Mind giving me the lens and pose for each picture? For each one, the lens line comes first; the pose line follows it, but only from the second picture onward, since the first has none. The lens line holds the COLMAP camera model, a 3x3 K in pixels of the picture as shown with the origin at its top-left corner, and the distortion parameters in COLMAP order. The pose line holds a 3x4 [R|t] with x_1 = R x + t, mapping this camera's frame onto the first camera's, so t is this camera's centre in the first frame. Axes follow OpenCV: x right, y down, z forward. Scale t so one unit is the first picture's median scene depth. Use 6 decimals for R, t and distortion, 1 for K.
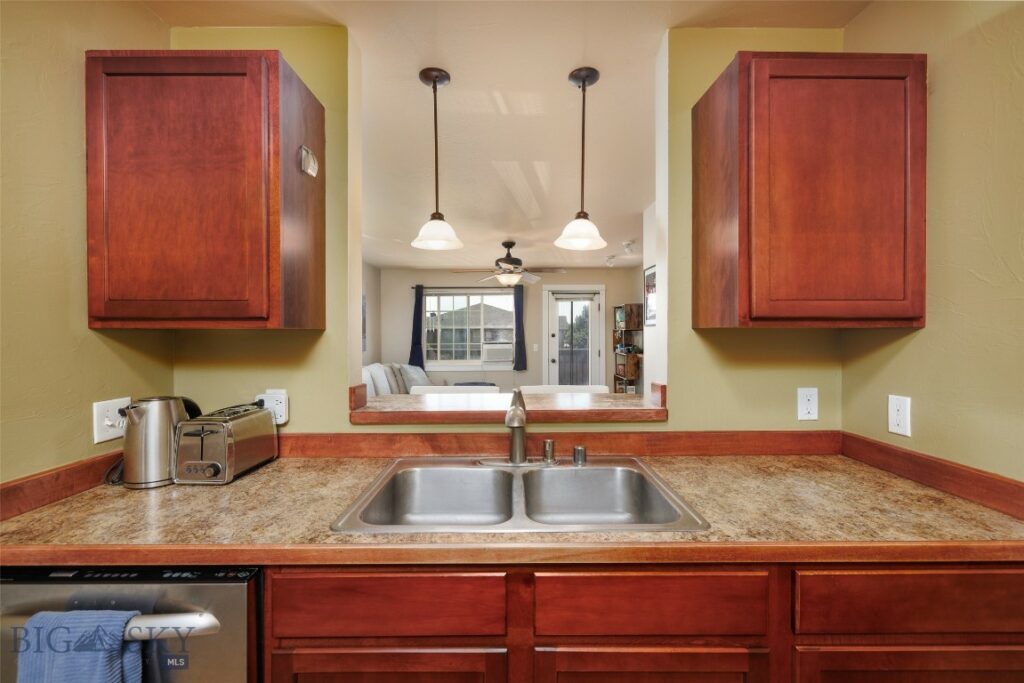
lens RADIAL K [[427.9, 0, 512.0], [0, 427.9, 341.5], [0, 0, 1]] dist [-0.001112, -0.000114]
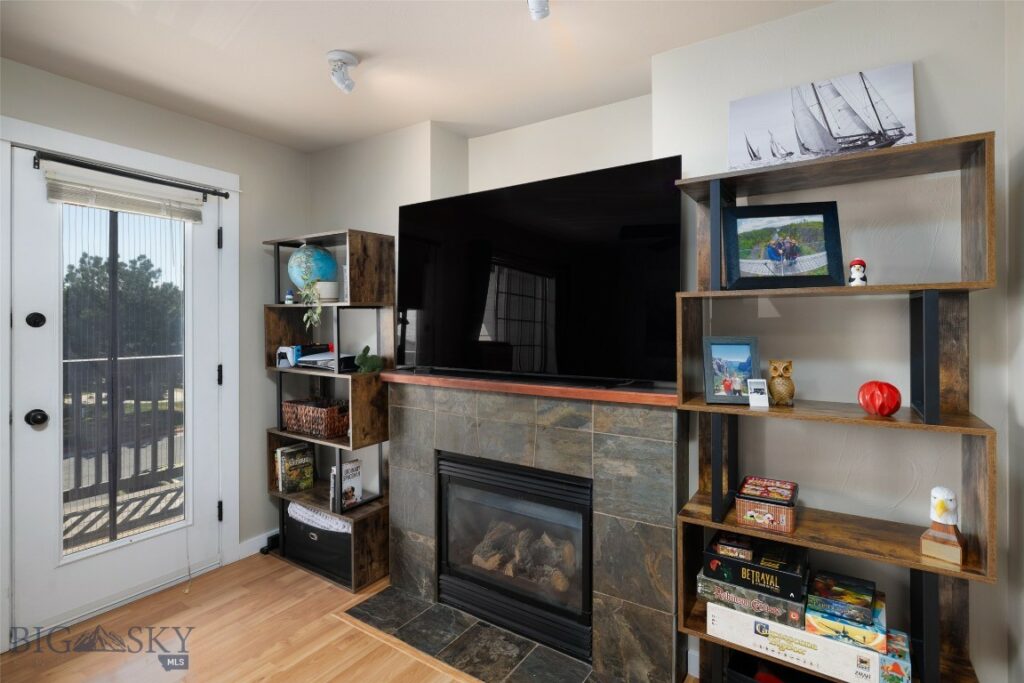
lens RADIAL K [[503.8, 0, 510.8], [0, 503.8, 324.2], [0, 0, 1]] dist [-0.016719, -0.000053]
pose [[0.541342, 0.006209, 0.840780, -0.003854], [0.004008, 0.999942, -0.009966, -0.007276], [-0.840793, 0.008765, 0.541286, 0.593489]]
